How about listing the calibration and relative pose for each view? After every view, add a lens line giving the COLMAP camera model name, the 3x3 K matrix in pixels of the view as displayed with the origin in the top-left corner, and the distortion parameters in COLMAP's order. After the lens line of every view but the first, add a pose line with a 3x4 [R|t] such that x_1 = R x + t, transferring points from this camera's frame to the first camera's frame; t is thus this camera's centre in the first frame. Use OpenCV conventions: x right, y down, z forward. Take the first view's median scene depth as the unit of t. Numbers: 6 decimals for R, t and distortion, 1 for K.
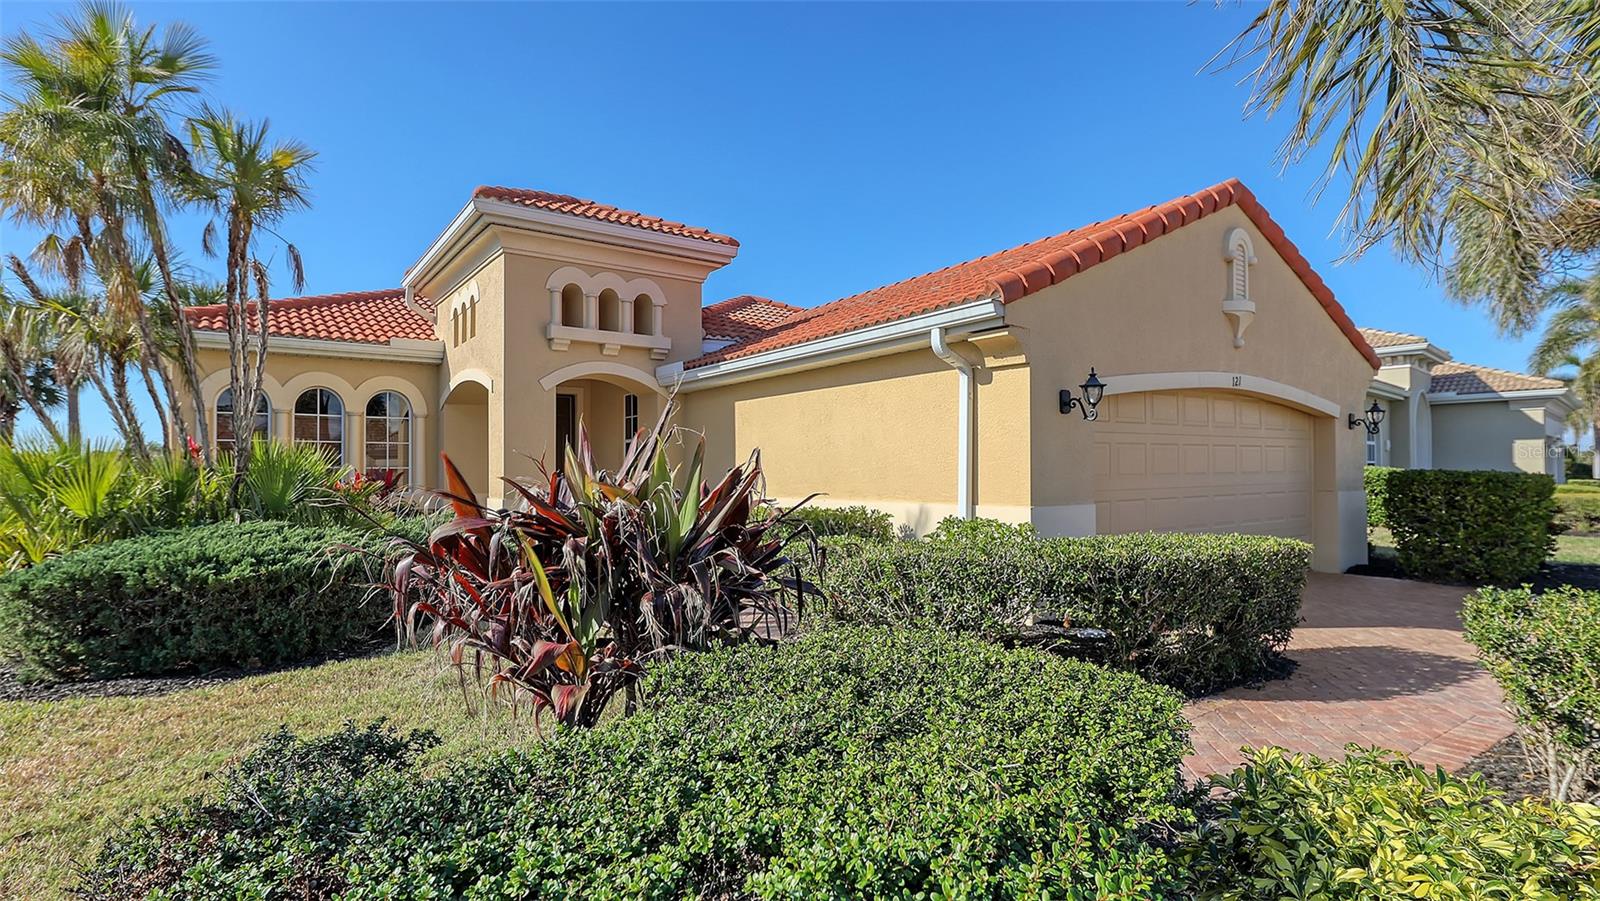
lens RADIAL K [[810.6, 0, 804.0], [0, 810.6, 449.0], [0, 0, 1]] dist [0.000838, 0.000900]
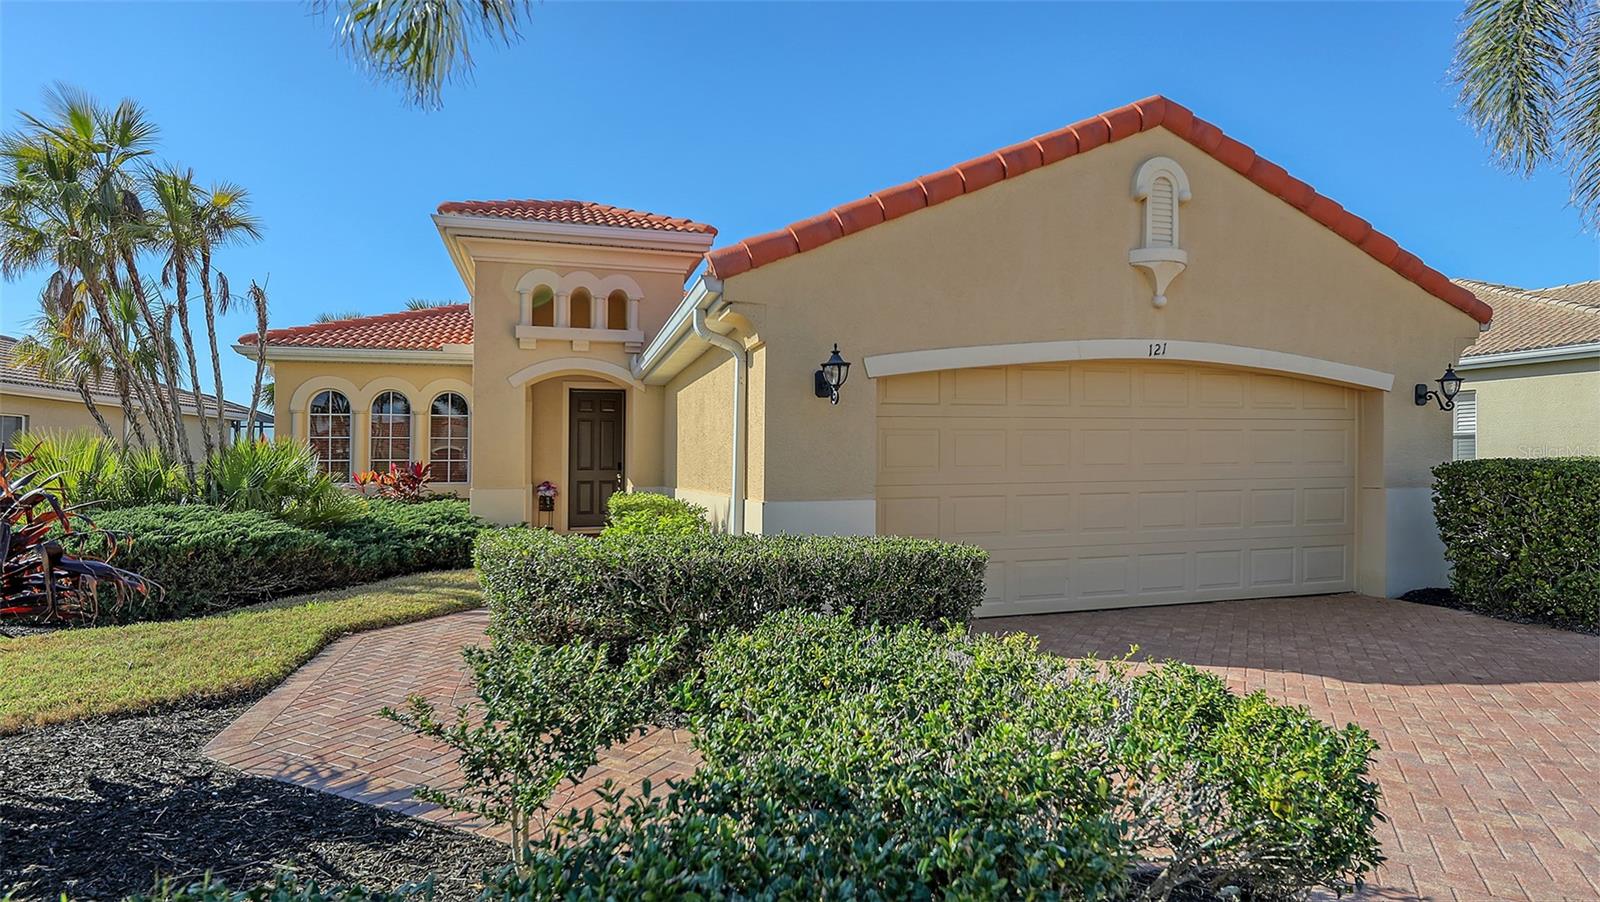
lens RADIAL K [[826.5, 0, 797.0], [0, 826.5, 452.3], [0, 0, 1]] dist [0.005678, -0.000585]
pose [[0.942219, -0.004820, -0.334964, 0.457549], [0.010517, 0.999829, 0.015197, 0.001595], [0.334833, -0.017842, 0.942108, 0.105243]]
